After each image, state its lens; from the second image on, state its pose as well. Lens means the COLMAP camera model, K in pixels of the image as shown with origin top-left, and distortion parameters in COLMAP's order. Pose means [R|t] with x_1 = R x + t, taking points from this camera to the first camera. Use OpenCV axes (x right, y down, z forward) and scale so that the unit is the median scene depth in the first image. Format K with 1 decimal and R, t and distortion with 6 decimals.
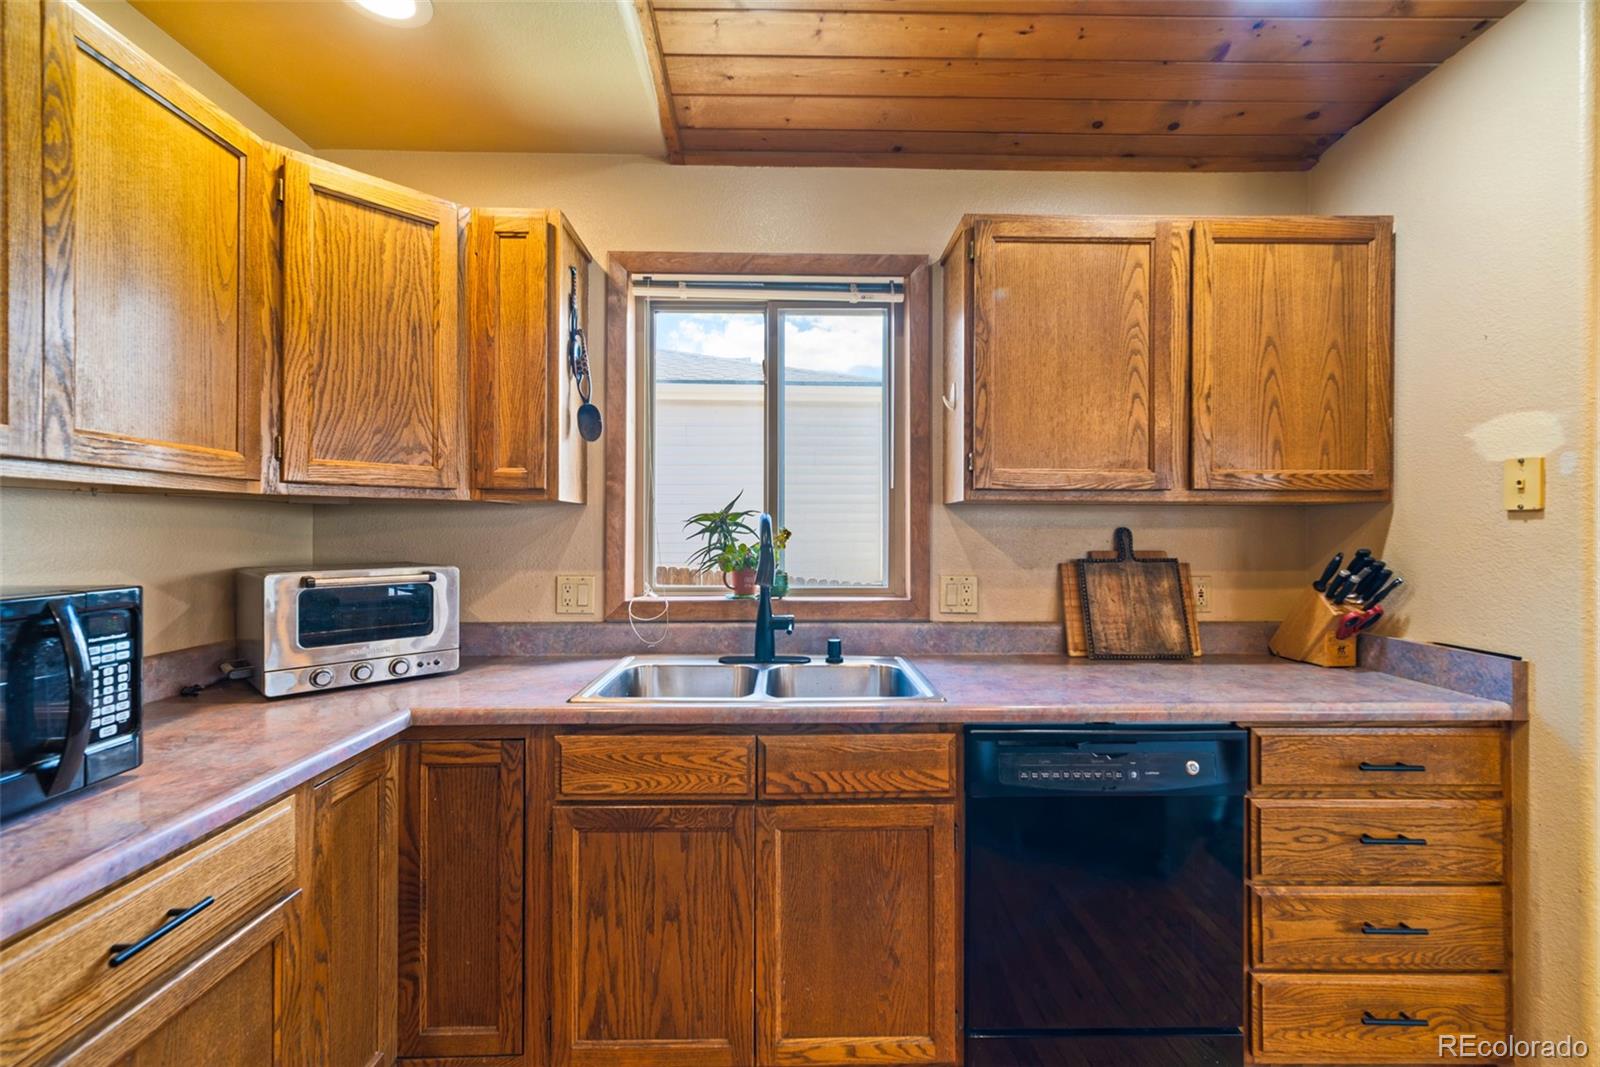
lens RADIAL K [[694.4, 0, 802.0], [0, 694.4, 527.7], [0, 0, 1]] dist [0.004620, 0.001634]
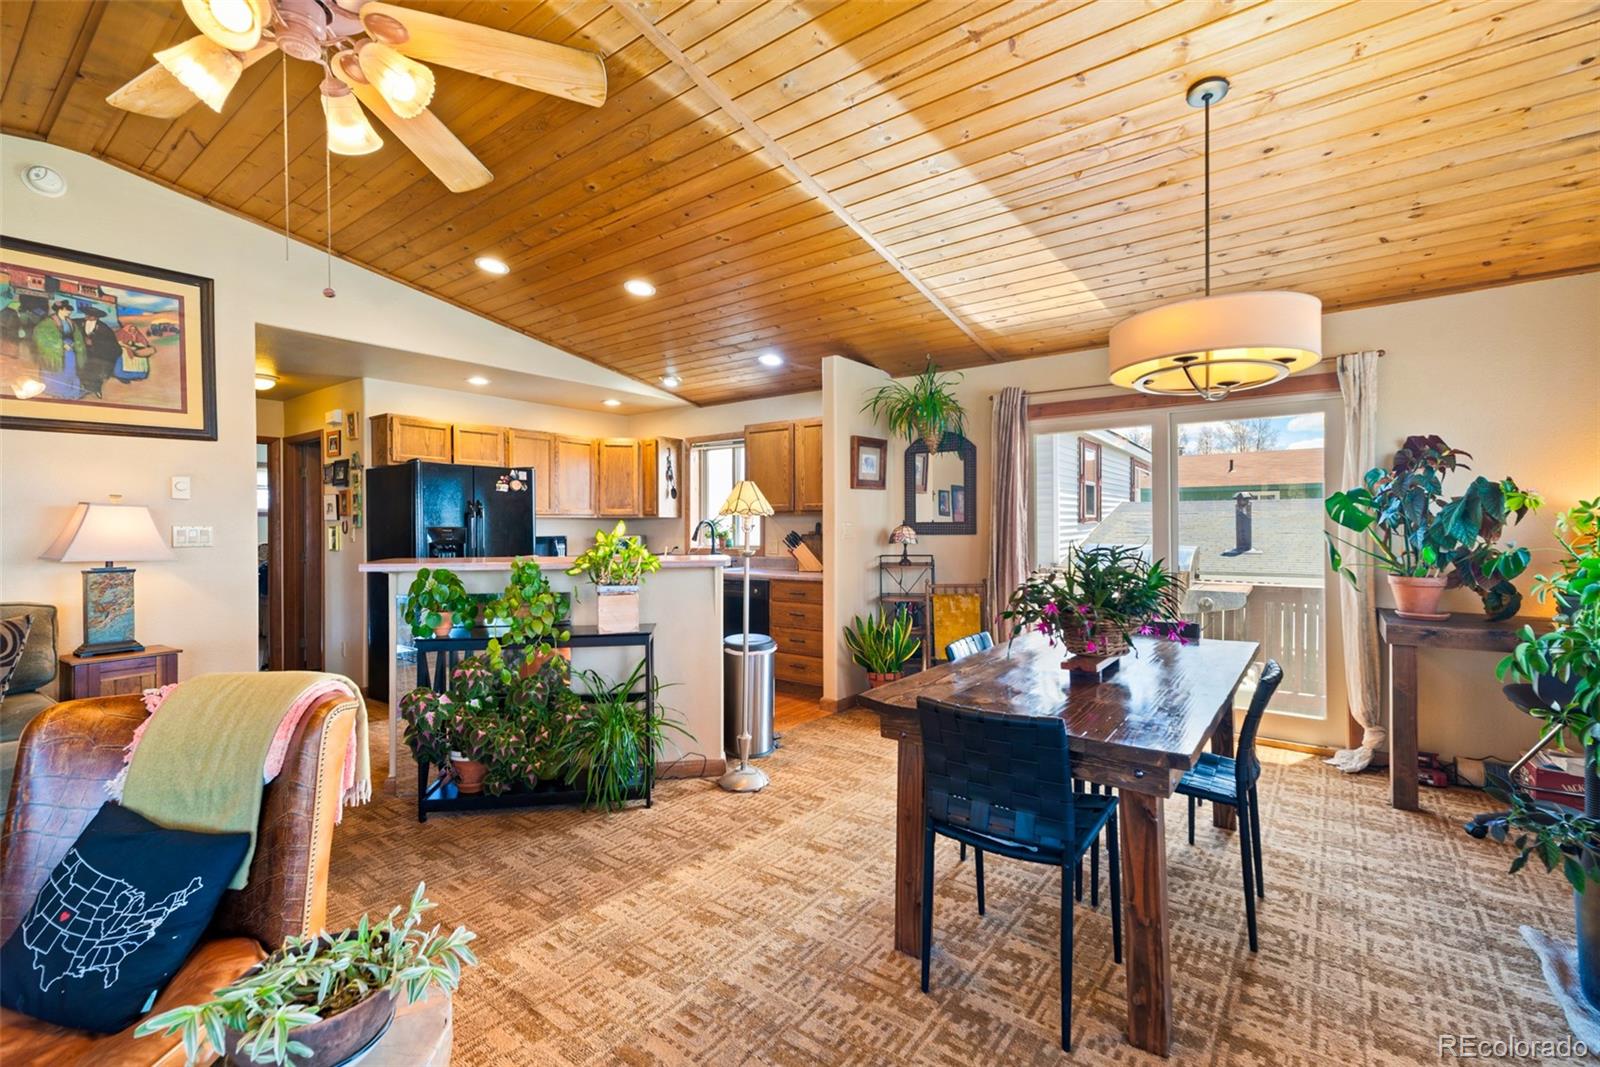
lens RADIAL K [[694.4, 0, 804.9], [0, 694.4, 526.8], [0, 0, 1]] dist [0.004620, 0.001634]
pose [[0.789565, -0.006772, -0.613630, 2.586363], [0.009753, 0.999951, 0.001514, 0.012400], [0.613590, -0.007180, 0.789592, -1.448140]]
